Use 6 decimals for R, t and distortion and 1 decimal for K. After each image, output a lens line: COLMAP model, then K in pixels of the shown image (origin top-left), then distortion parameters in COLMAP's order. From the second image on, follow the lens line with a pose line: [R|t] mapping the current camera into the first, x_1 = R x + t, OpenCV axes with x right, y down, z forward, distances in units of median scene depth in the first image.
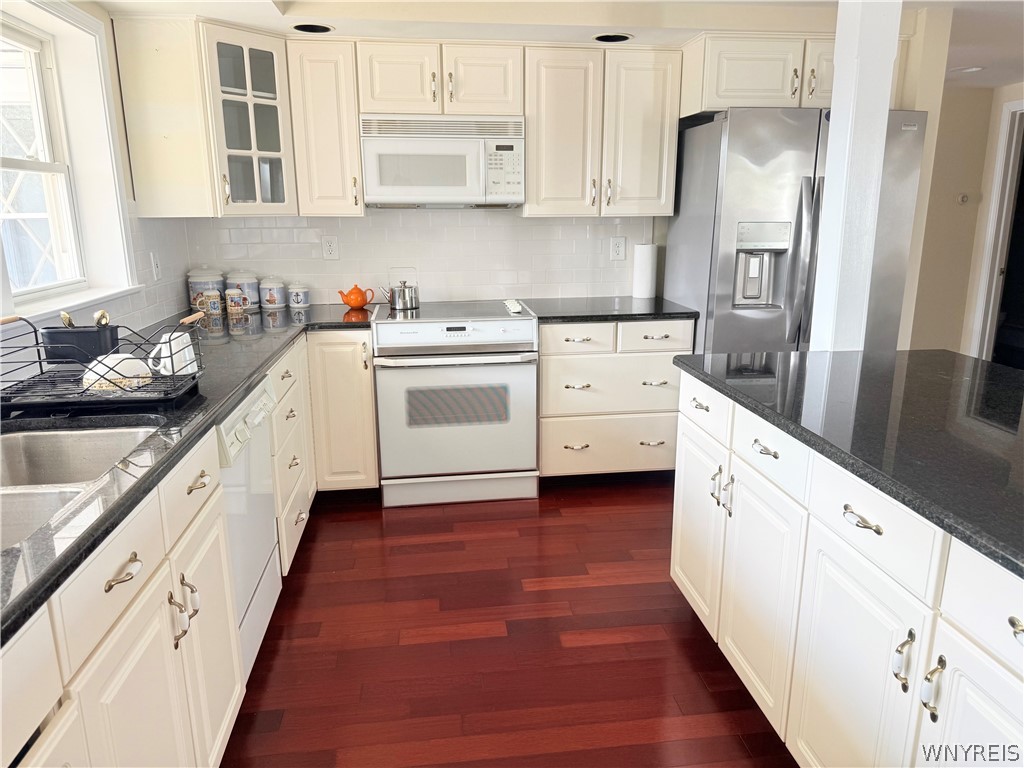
lens RADIAL K [[697.7, 0, 512.0], [0, 697.7, 384.0], [0, 0, 1]] dist [0.028888, 0.000369]
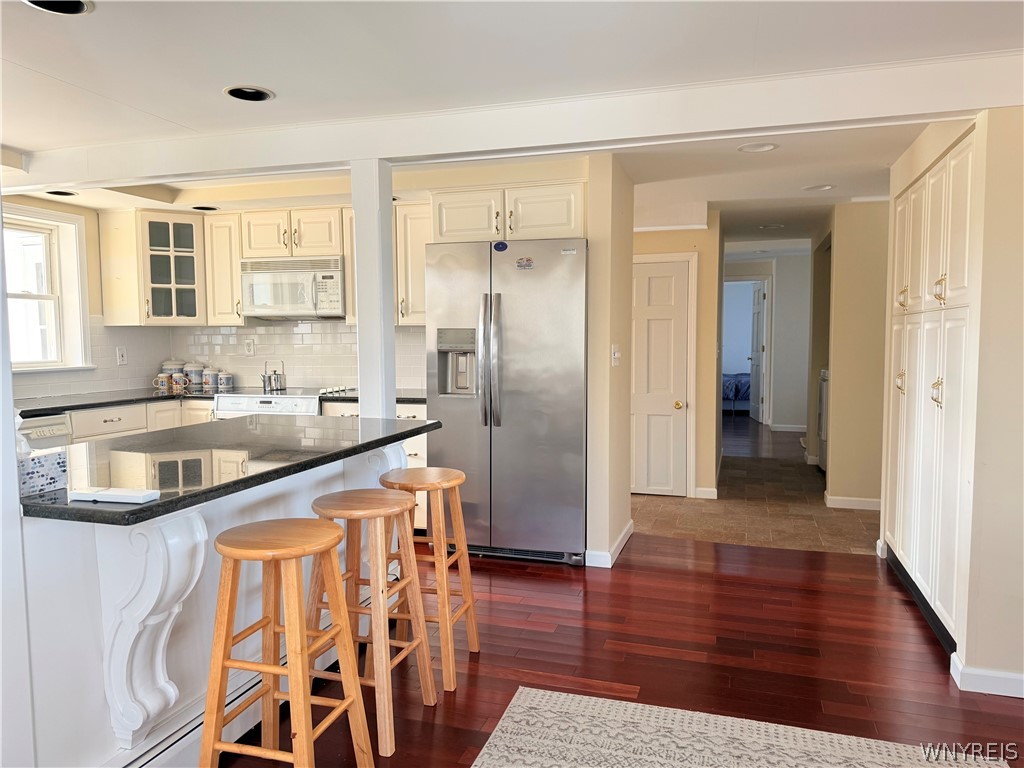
lens RADIAL K [[735.0, 0, 512.0], [0, 735.0, 384.0], [0, 0, 1]] dist [0.109542, 0.001083]
pose [[0.908439, 0.025119, -0.417263, 0.981148], [-0.094271, 0.984789, -0.145957, 0.056389], [0.407250, 0.171929, 0.896988, -0.148539]]
